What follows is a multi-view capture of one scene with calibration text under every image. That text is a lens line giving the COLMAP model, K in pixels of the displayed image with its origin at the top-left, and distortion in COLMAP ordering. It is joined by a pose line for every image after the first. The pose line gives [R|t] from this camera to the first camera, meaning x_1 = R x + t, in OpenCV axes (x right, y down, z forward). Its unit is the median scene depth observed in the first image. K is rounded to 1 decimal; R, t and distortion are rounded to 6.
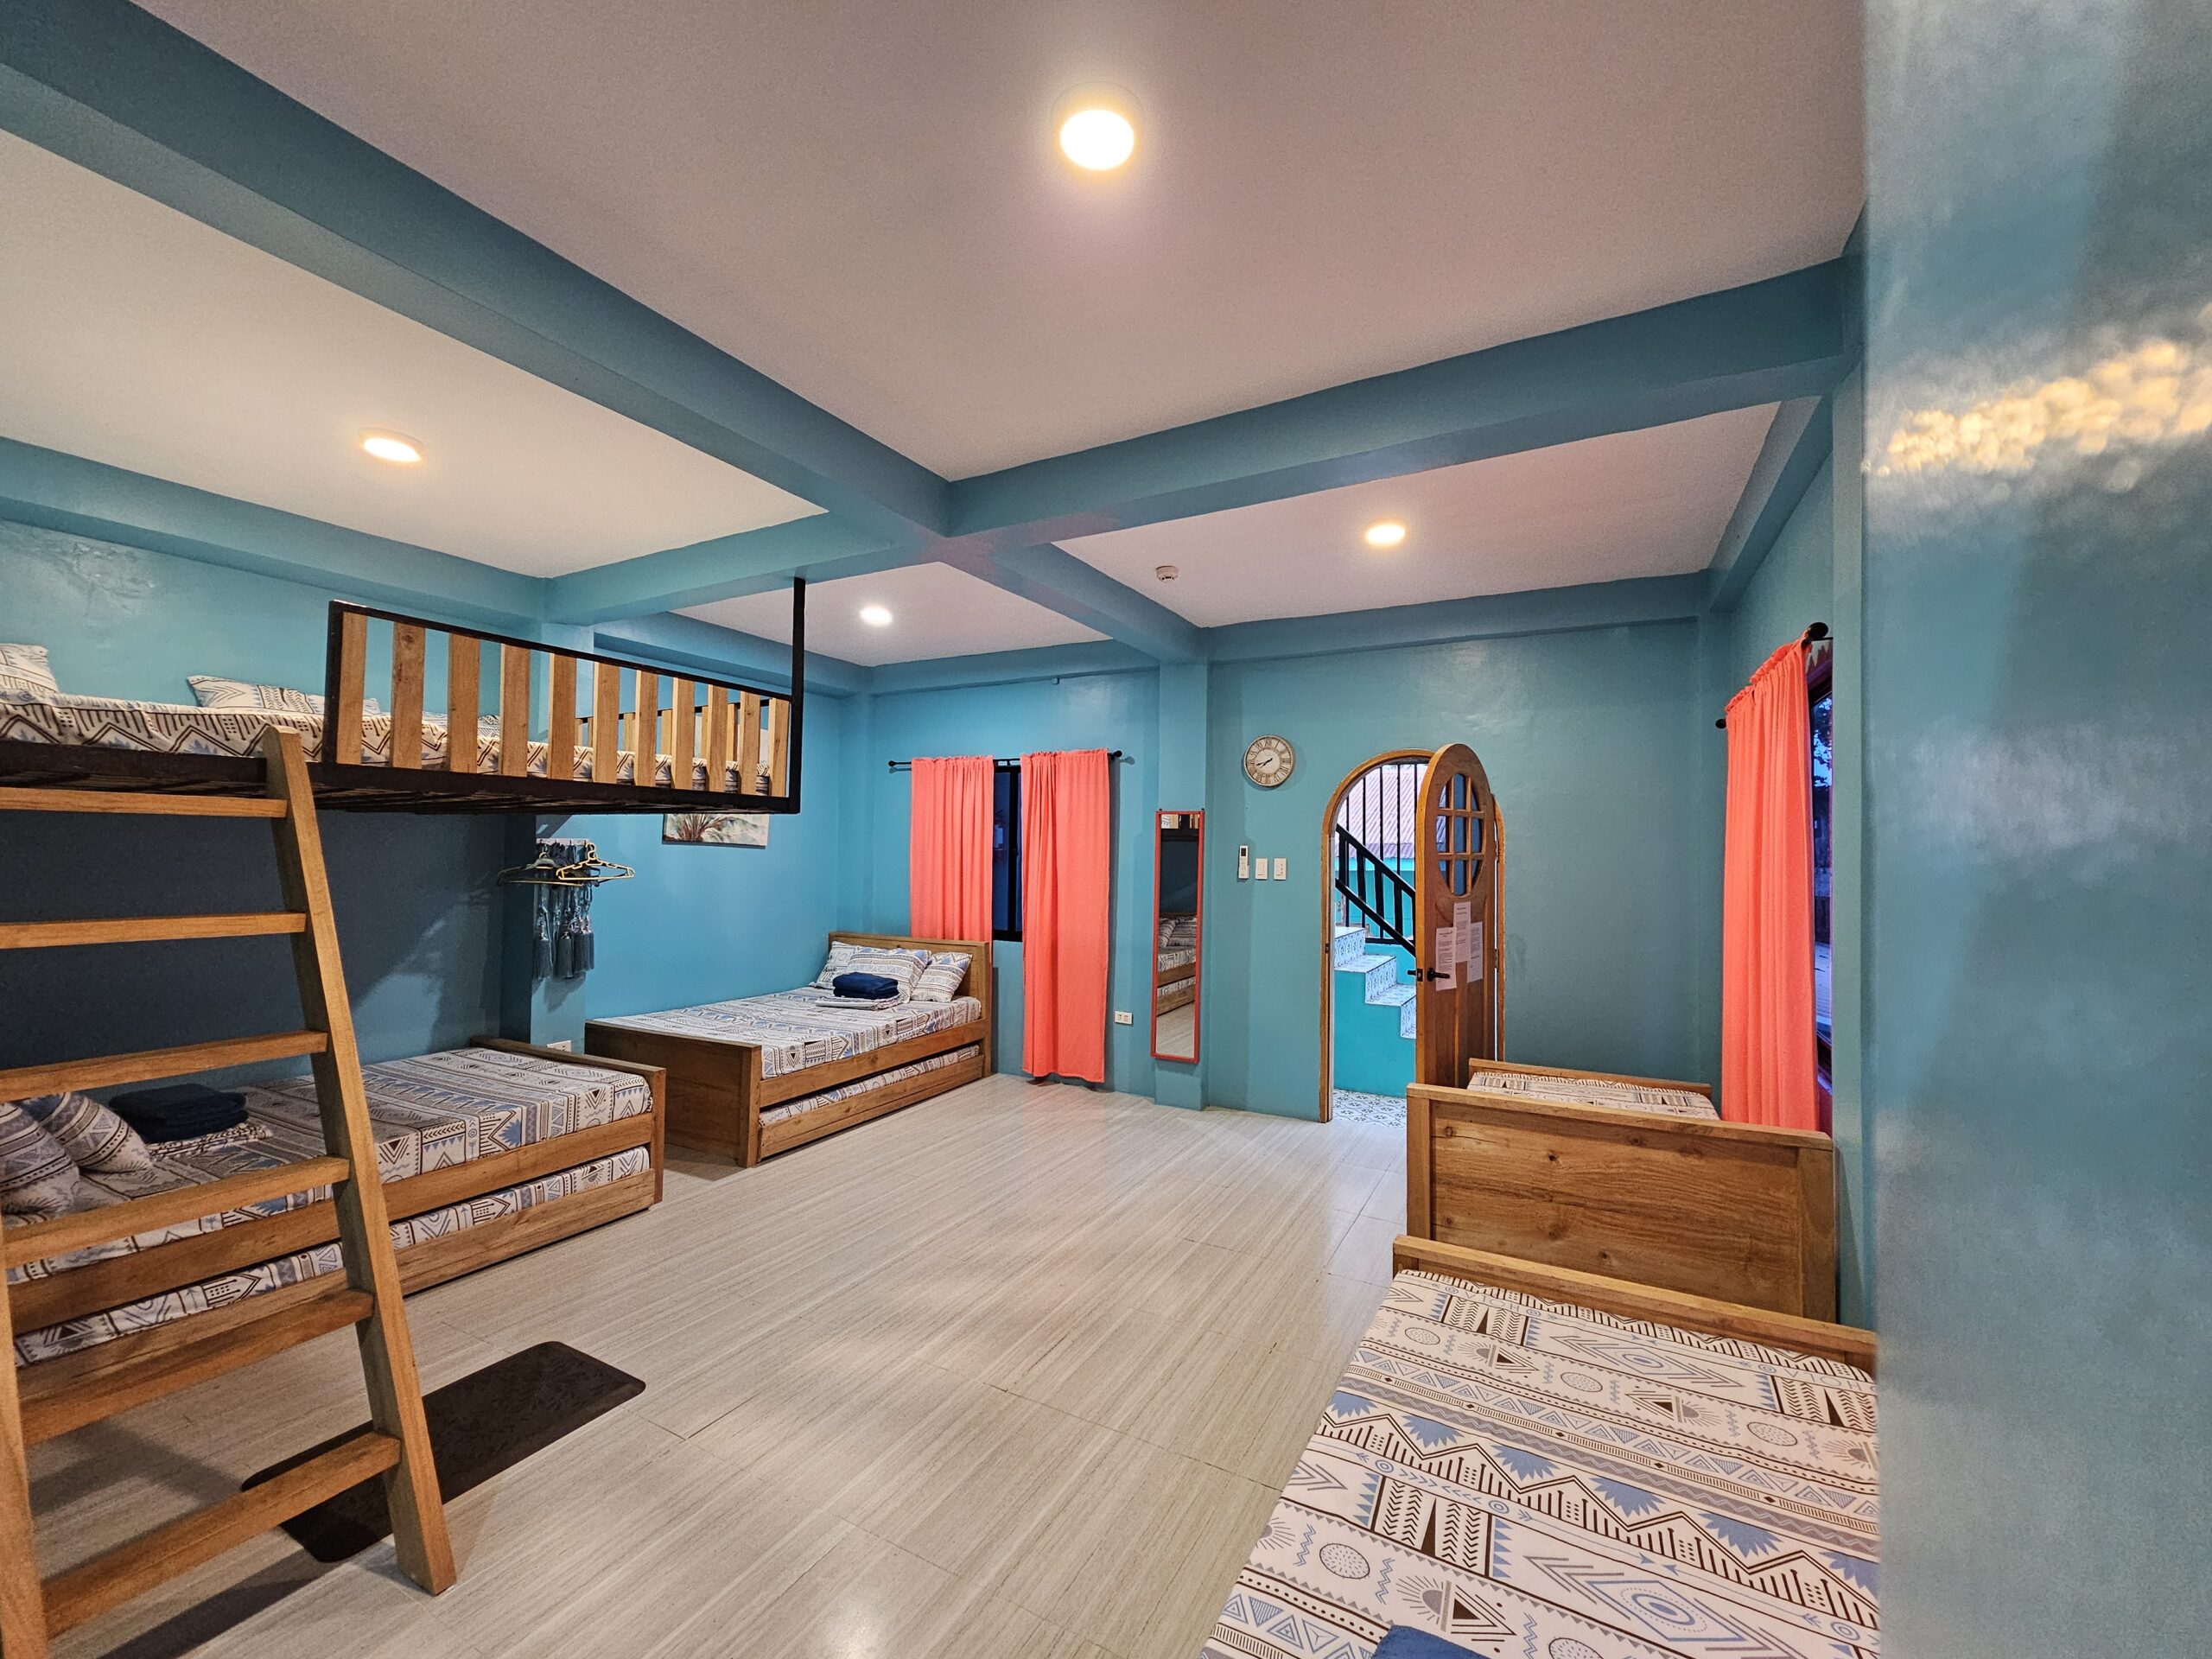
lens RADIAL K [[902.8, 0, 1103.1], [0, 902.8, 822.9], [0, 0, 1]] dist [-0.002179, -0.000341]
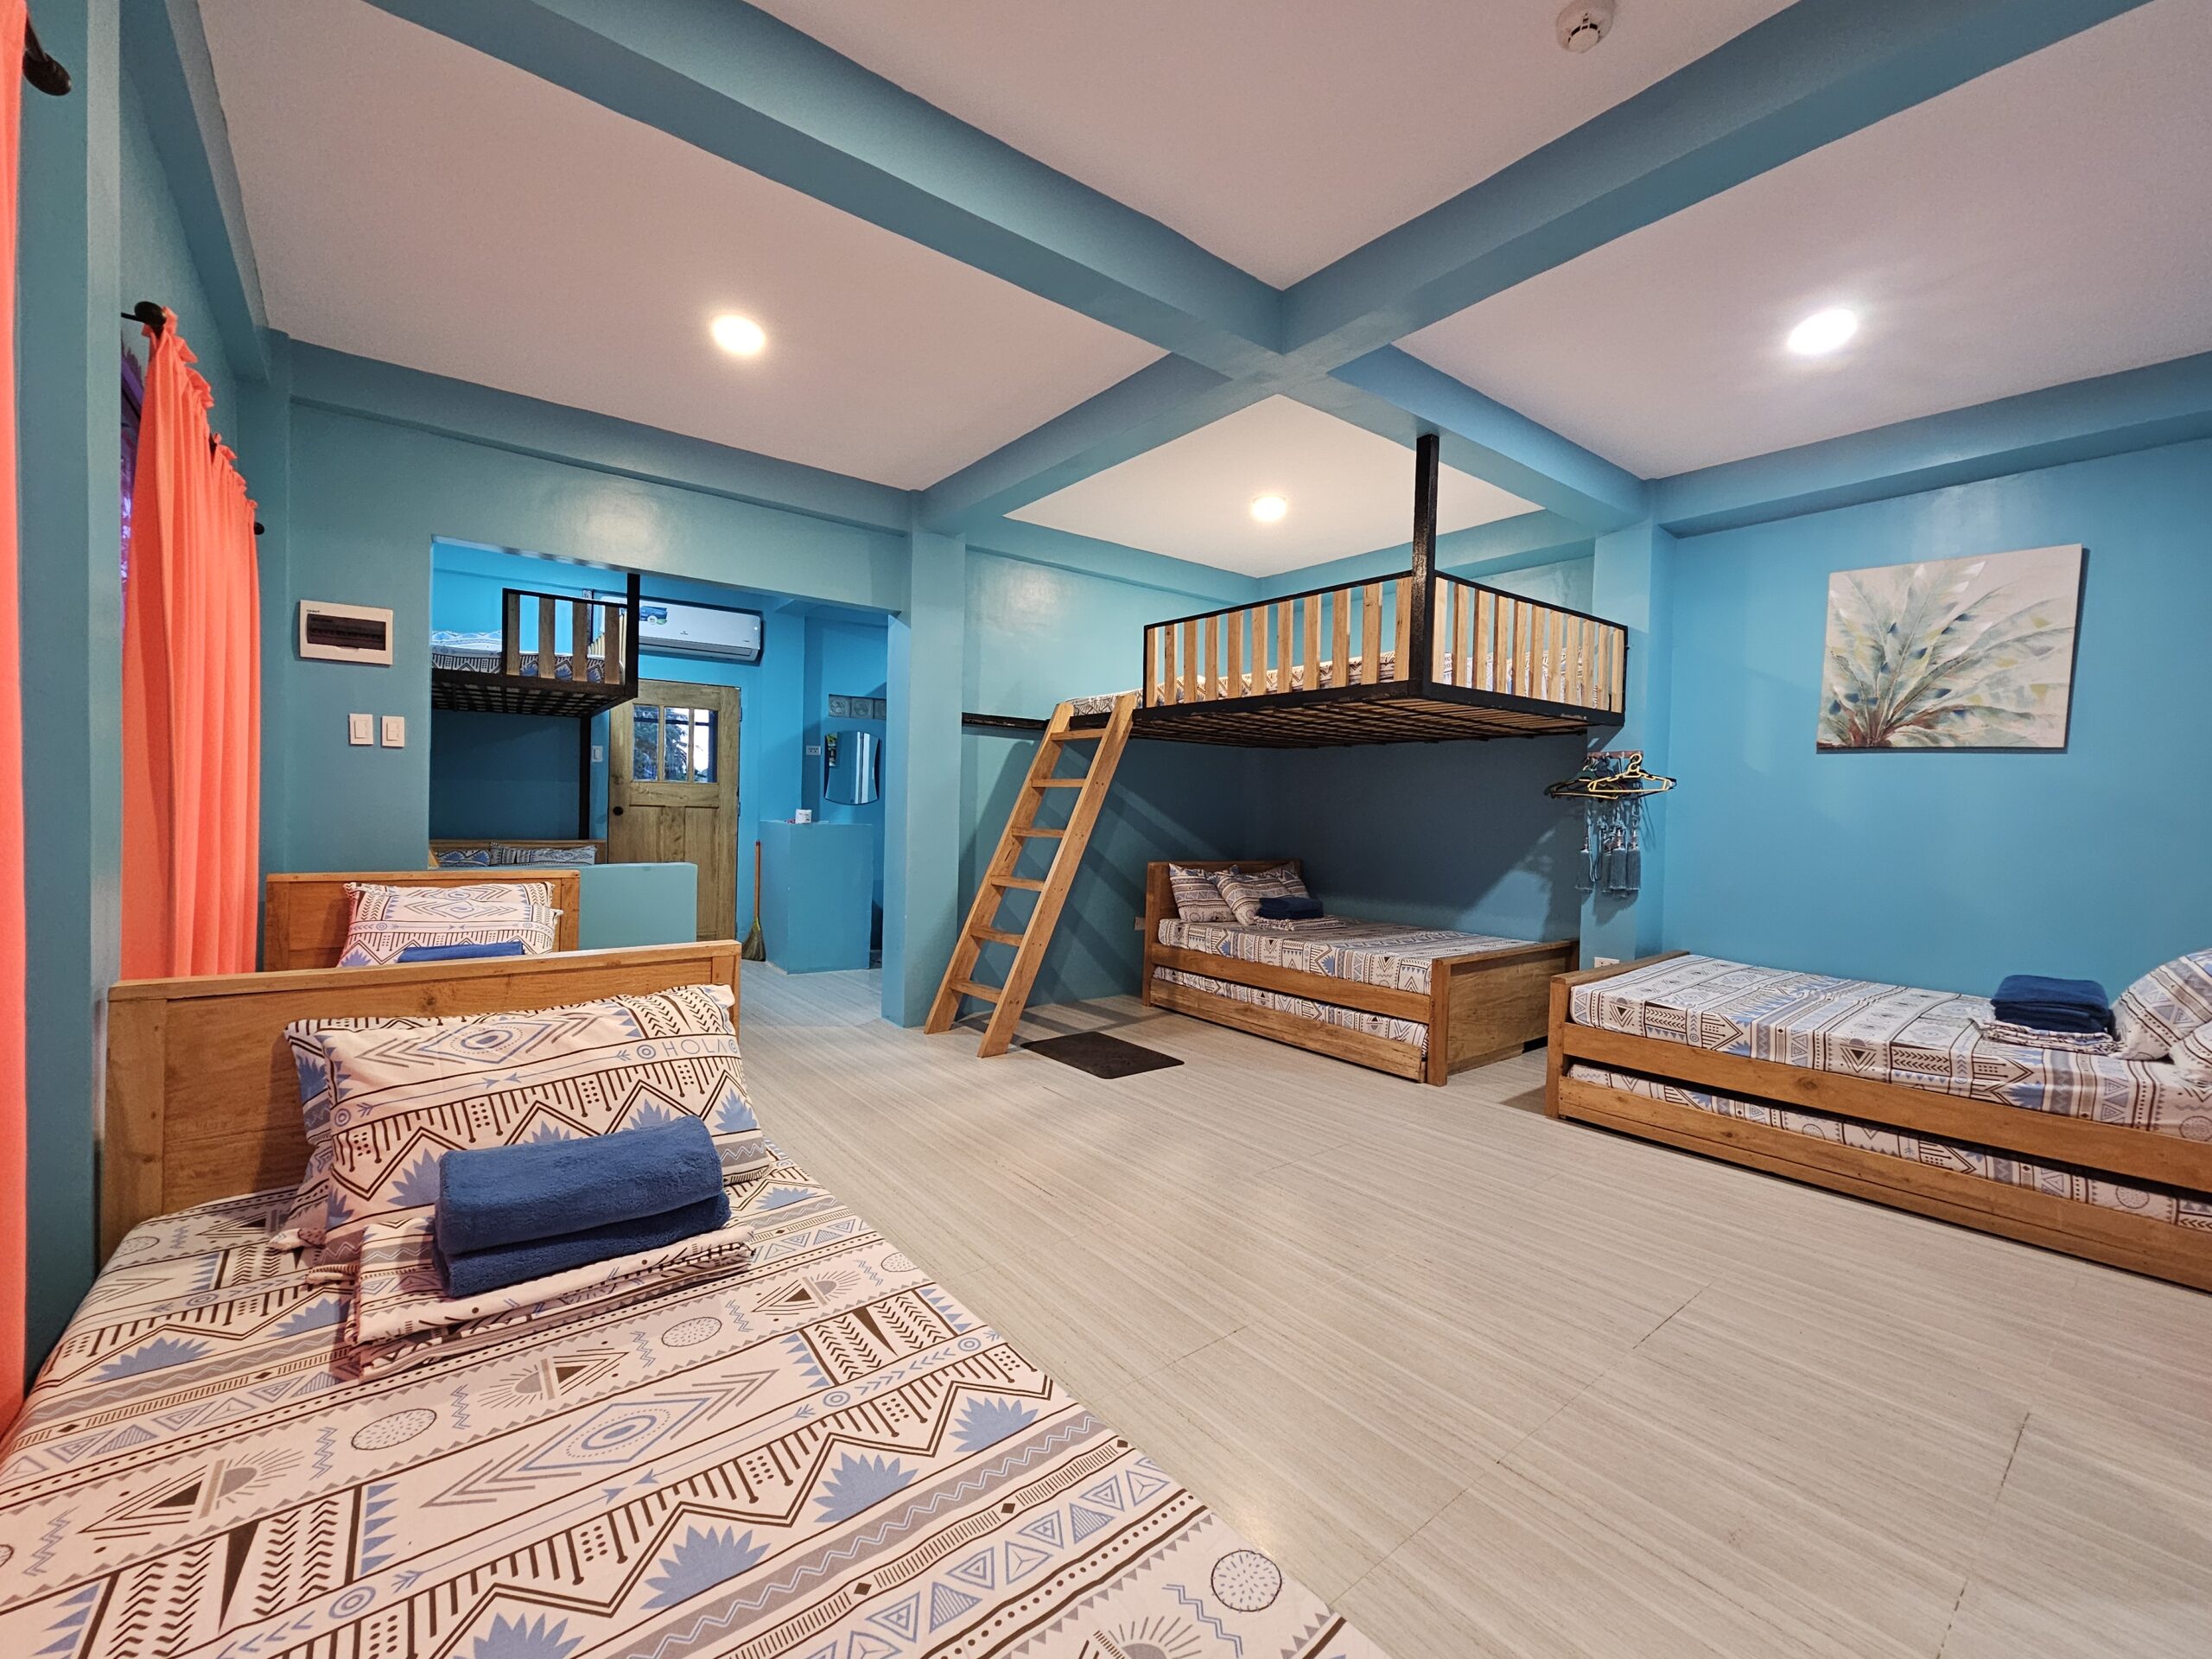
lens RADIAL K [[902.8, 0, 1107.9], [0, 902.8, 830.1], [0, 0, 1]] dist [-0.002179, -0.000341]
pose [[-0.392573, -0.001547, -0.919720, 0.556733], [-0.001379, 0.999998, -0.001094, 0.113360], [0.919720, 0.000839, -0.392574, 0.955418]]
